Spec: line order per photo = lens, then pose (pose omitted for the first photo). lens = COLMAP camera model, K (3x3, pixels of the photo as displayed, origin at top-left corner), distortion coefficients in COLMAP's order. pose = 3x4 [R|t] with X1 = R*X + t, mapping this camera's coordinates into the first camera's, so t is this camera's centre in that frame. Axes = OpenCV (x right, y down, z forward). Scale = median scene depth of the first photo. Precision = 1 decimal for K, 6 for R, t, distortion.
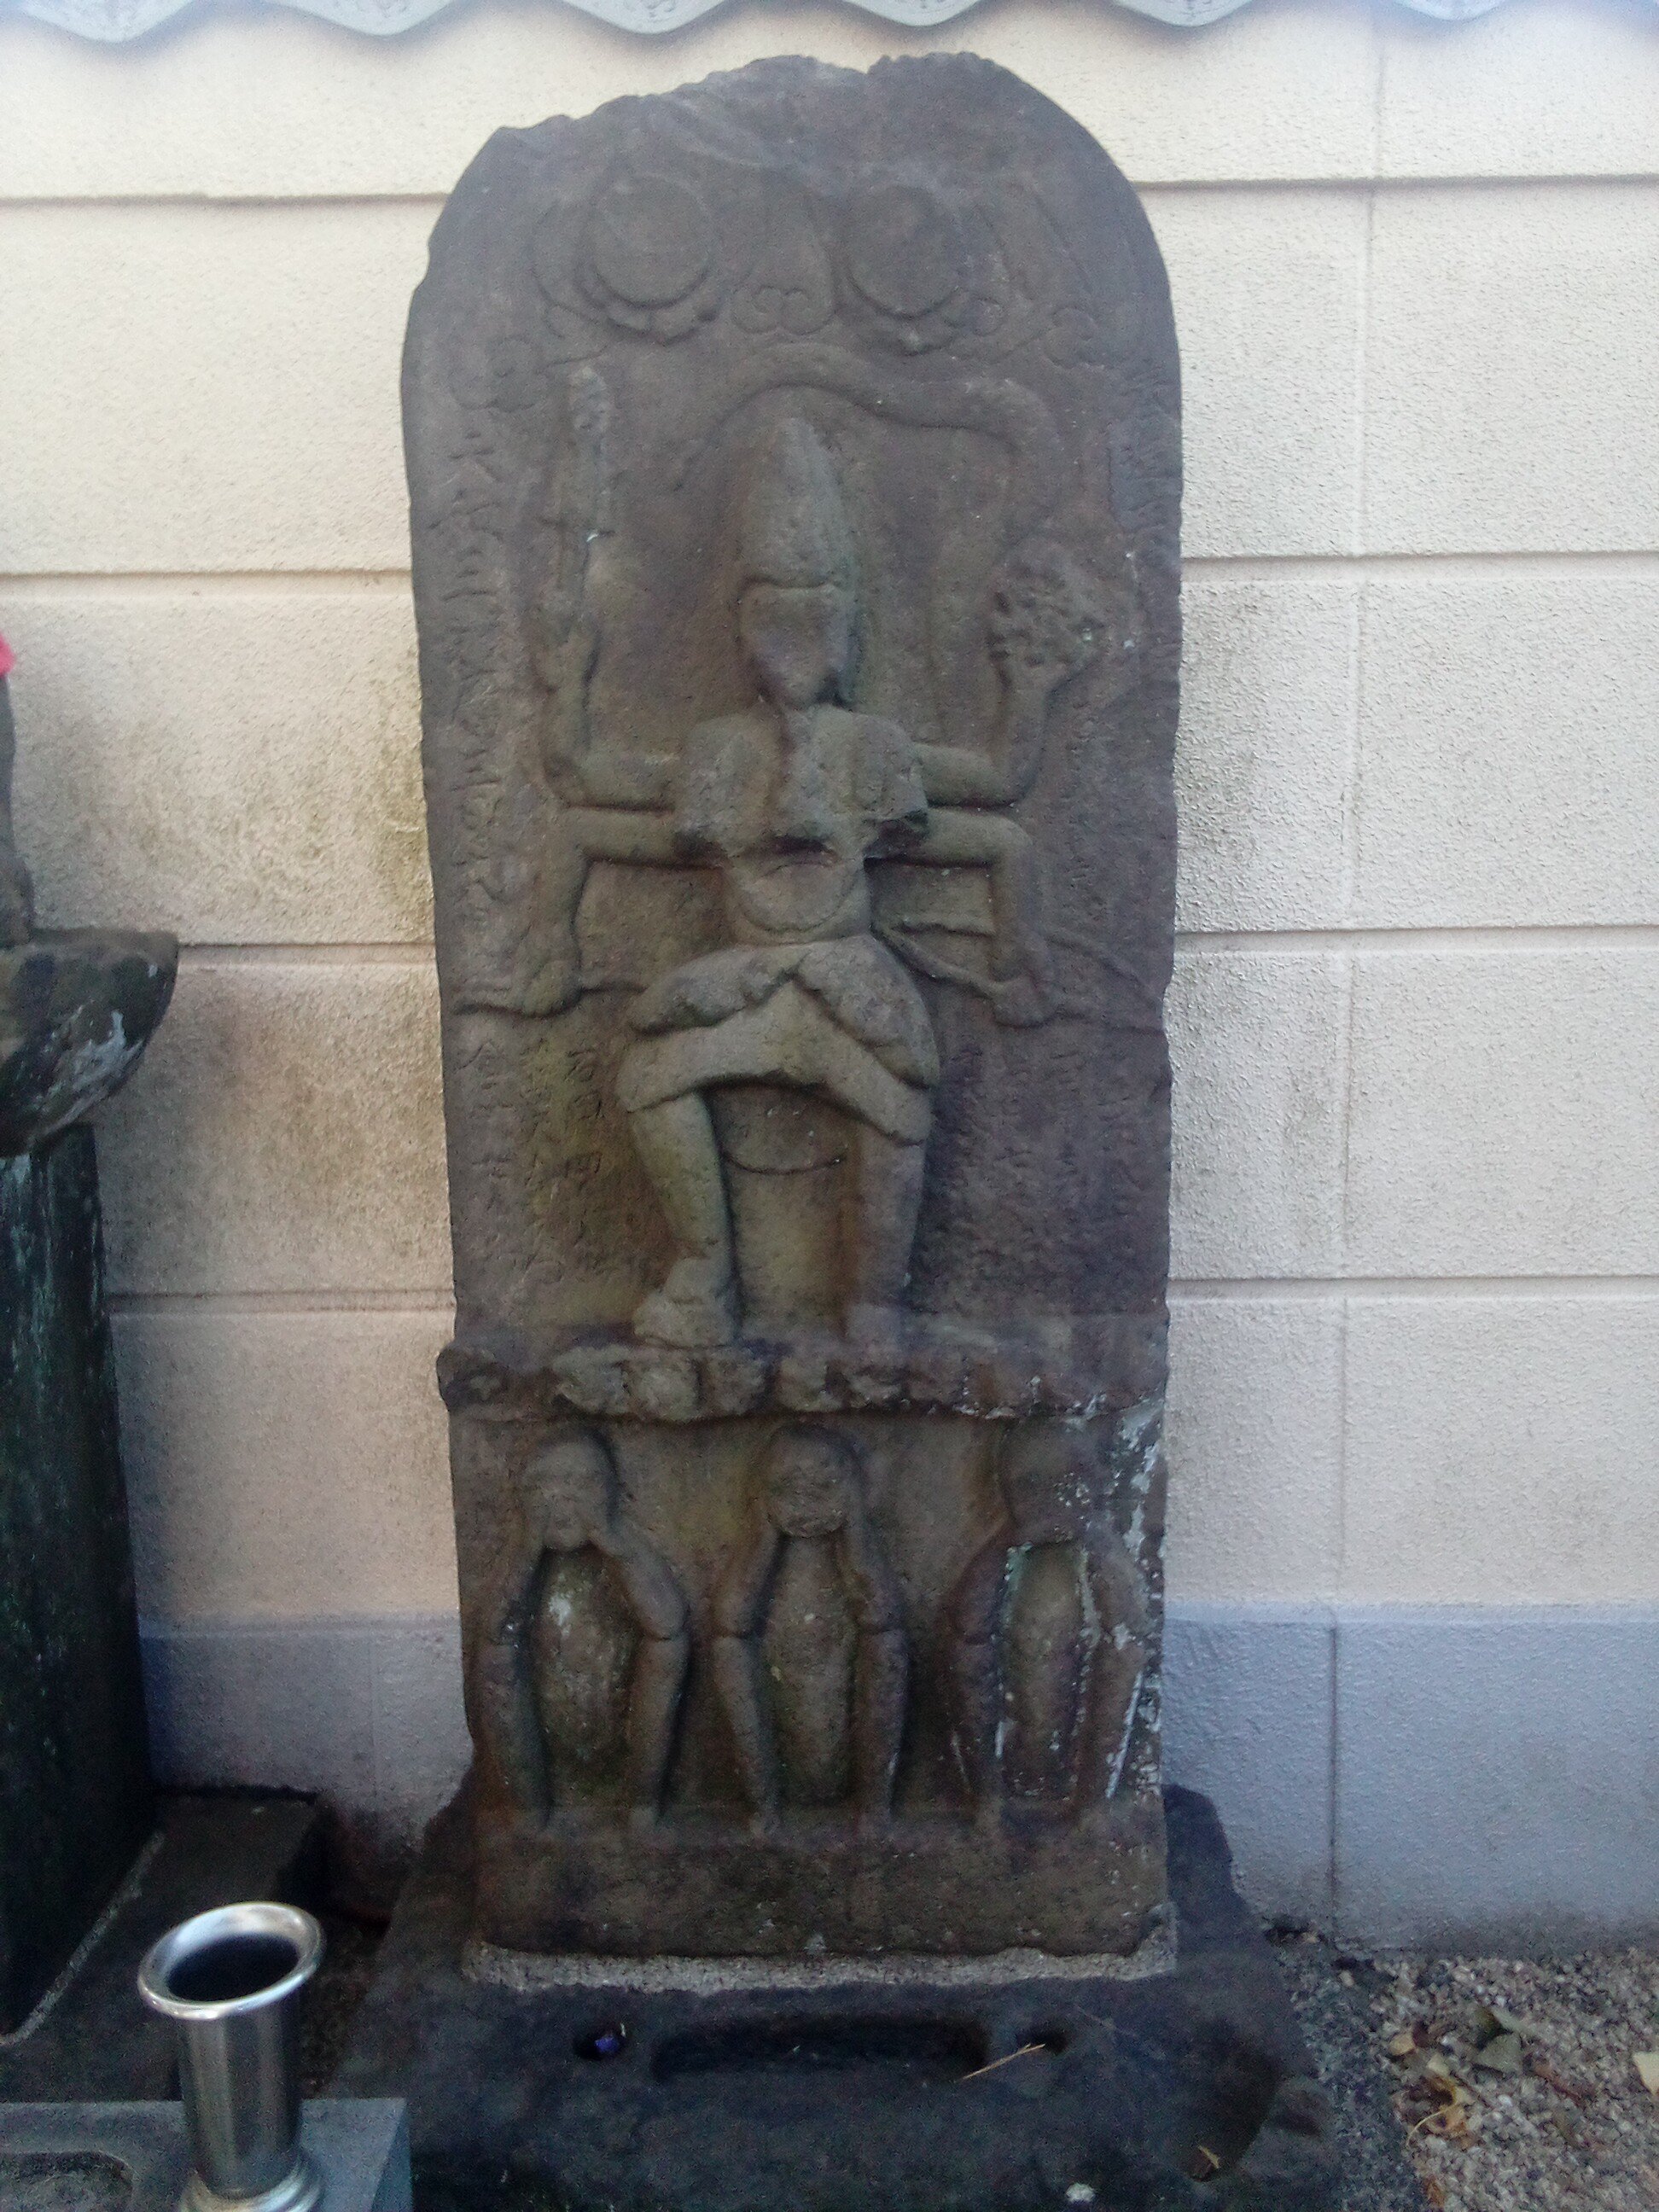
lens RADIAL K [[1845.5, 0, 847.8], [0, 1845.5, 1109.9], [0, 0, 1]] dist [0.047070, -0.077109]
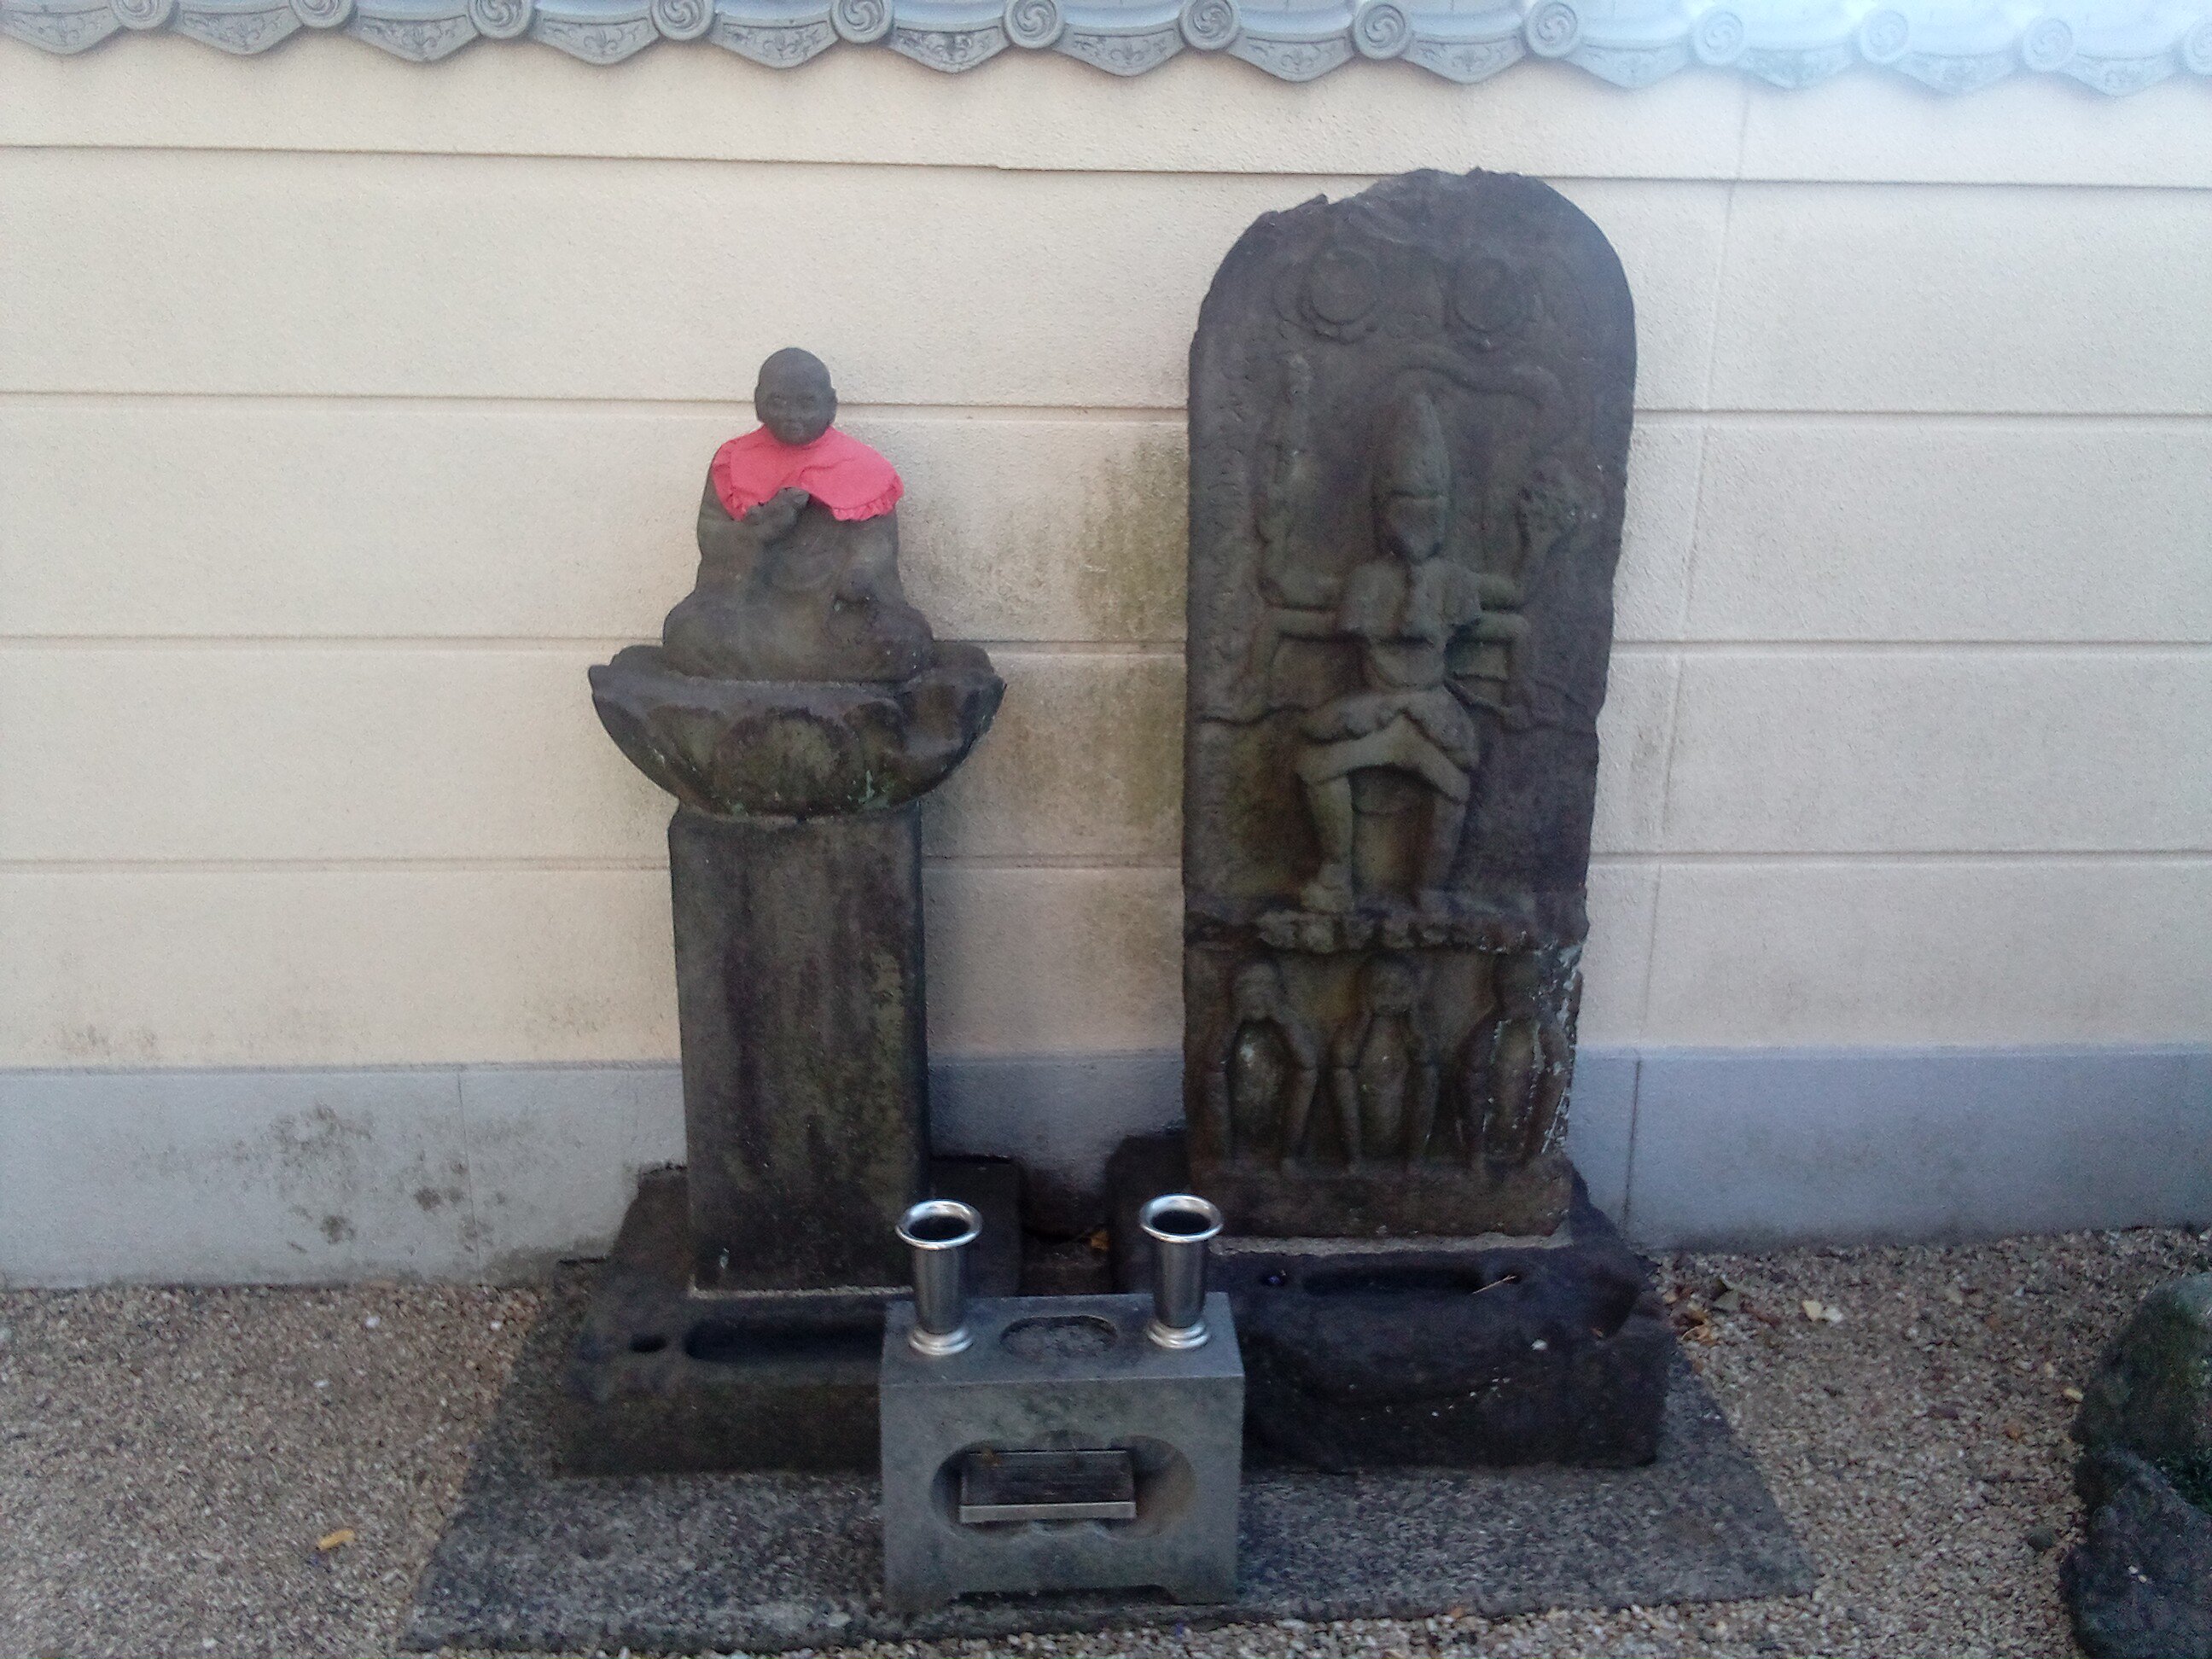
lens RADIAL K [[1845.5, 0, 1098.7], [0, 1845.5, 830.7], [0, 0, 1]] dist [0.047070, -0.077109]
pose [[0.998175, 0.007935, 0.059860, -0.407449], [-0.017146, 0.987768, 0.154983, -0.217860], [-0.057898, -0.155727, 0.986102, -0.720983]]
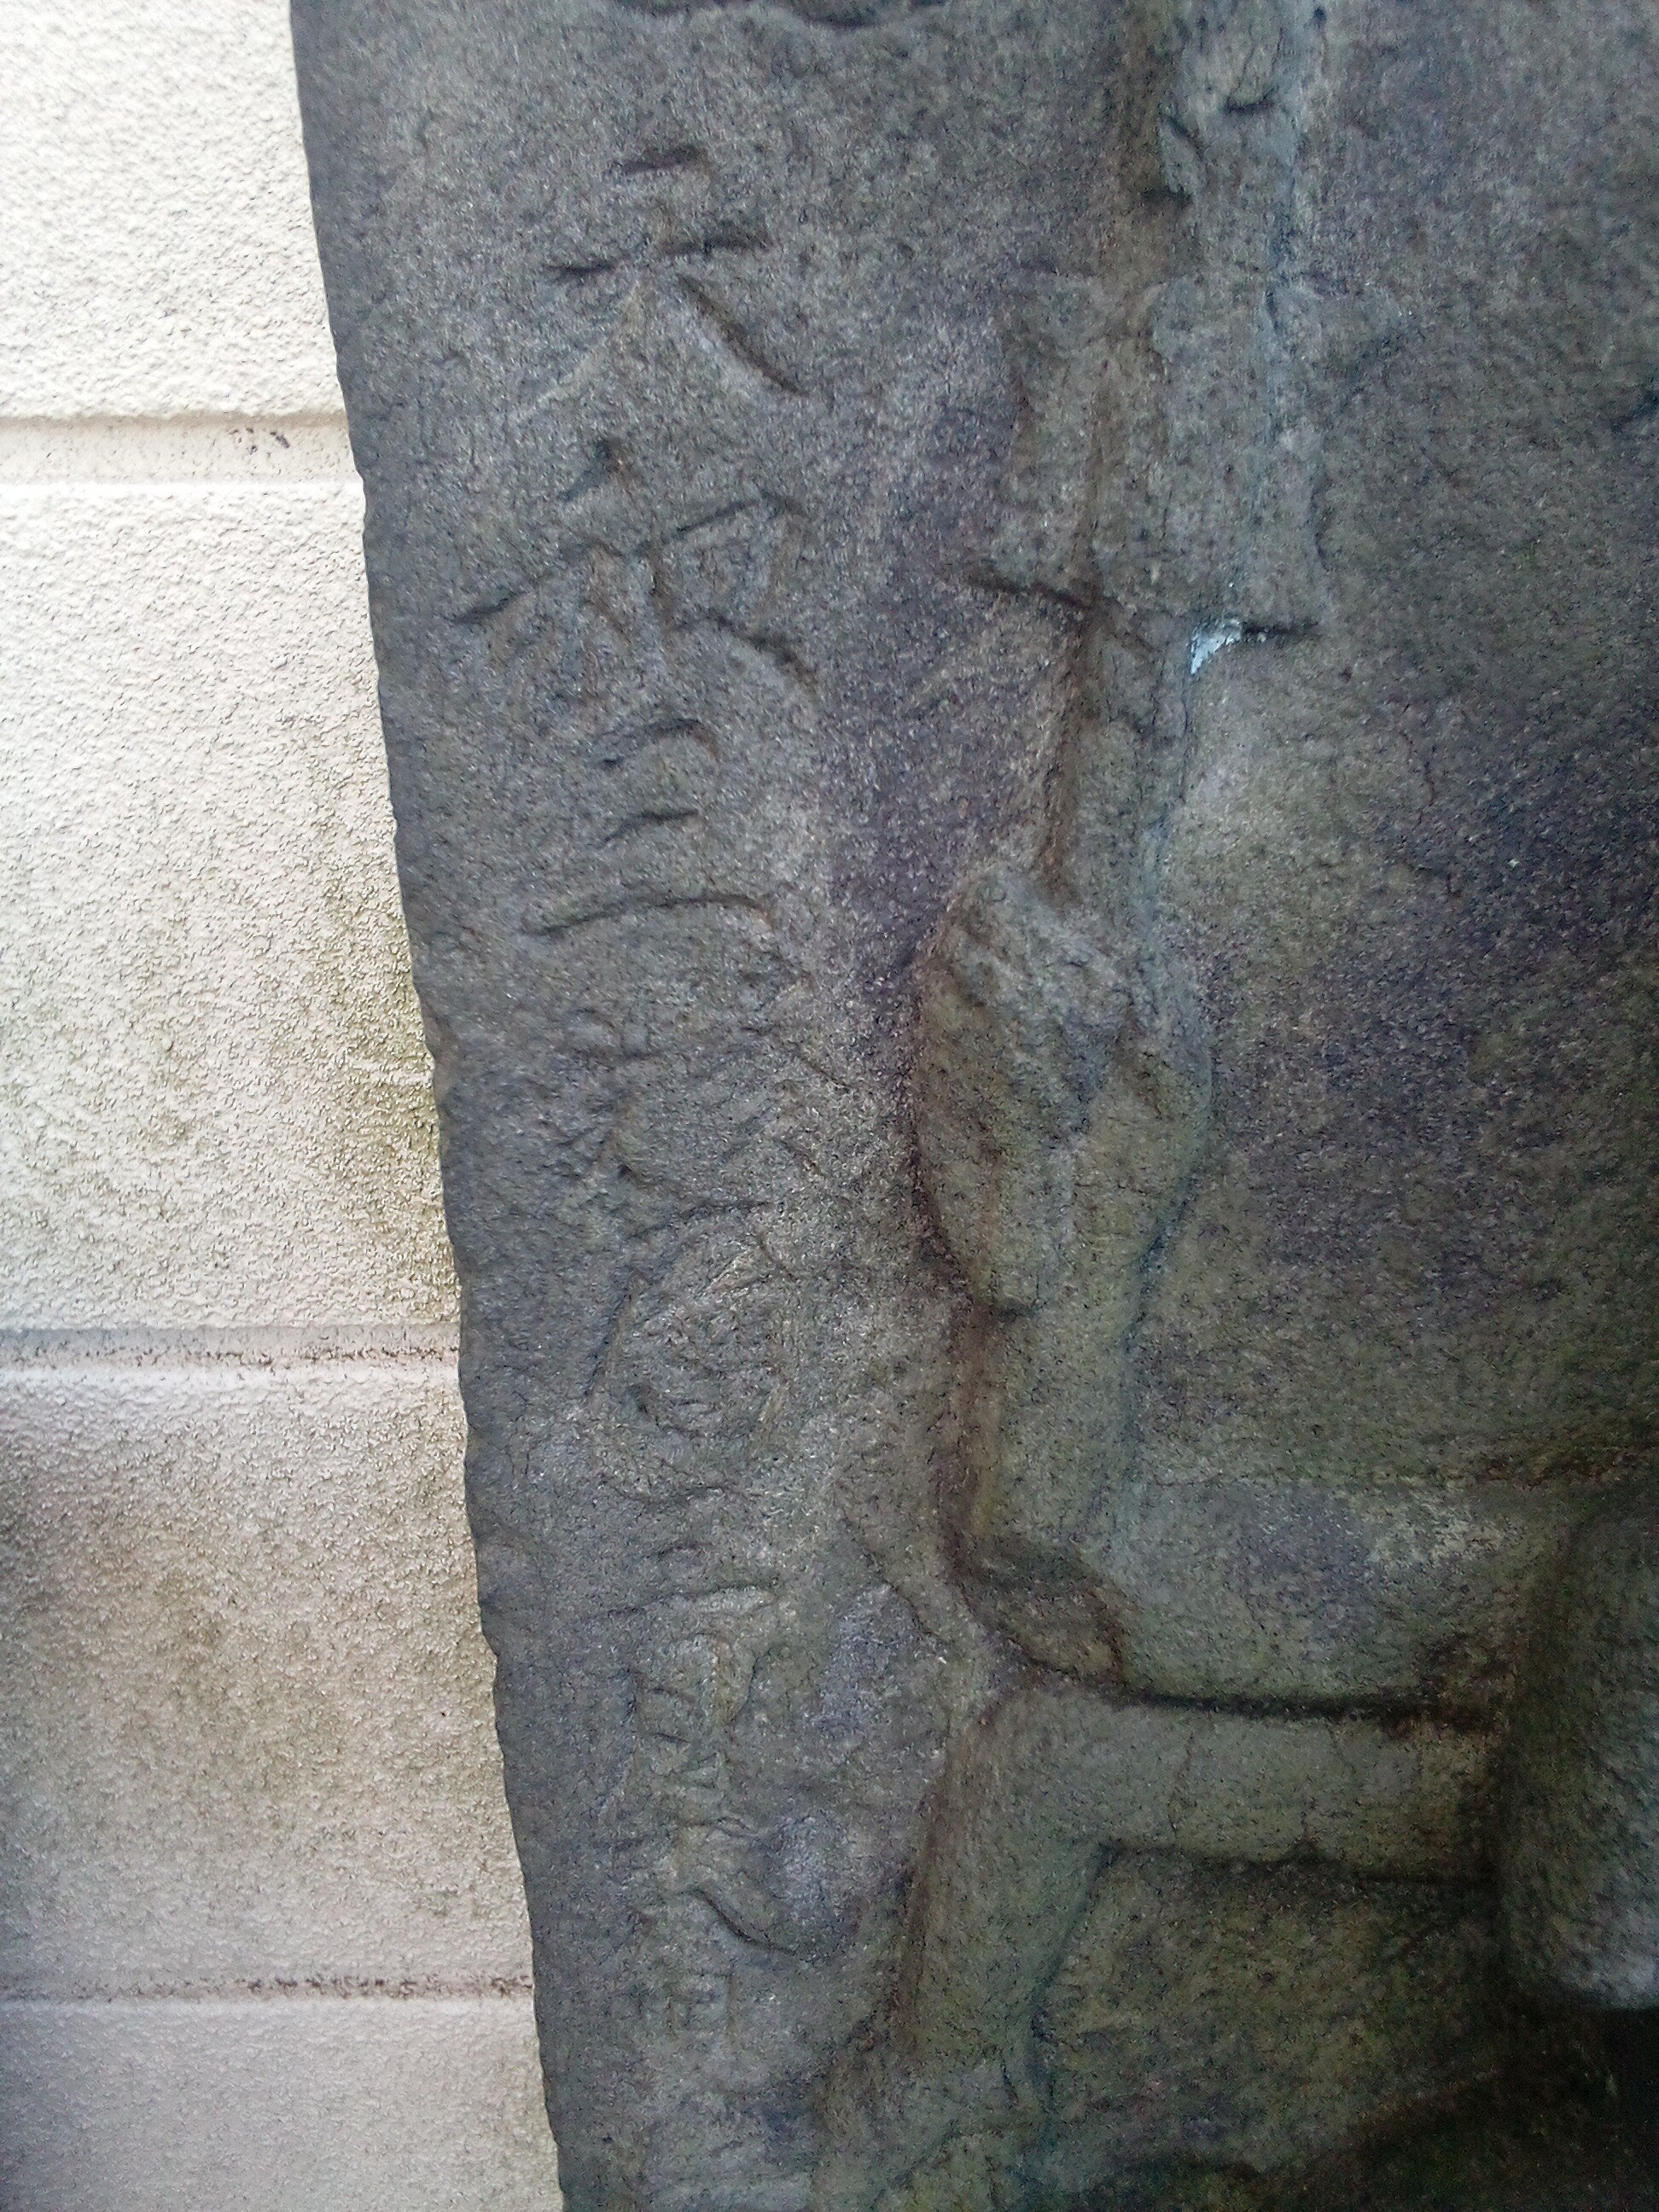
lens RADIAL K [[1845.5, 0, 834.2], [0, 1845.5, 1099.2], [0, 0, 1]] dist [0.047070, -0.077109]
pose [[0.999989, -0.001835, -0.004376, -0.175325], [0.002812, 0.971950, 0.235169, -0.299136], [0.003821, -0.235178, 0.971945, 0.751358]]
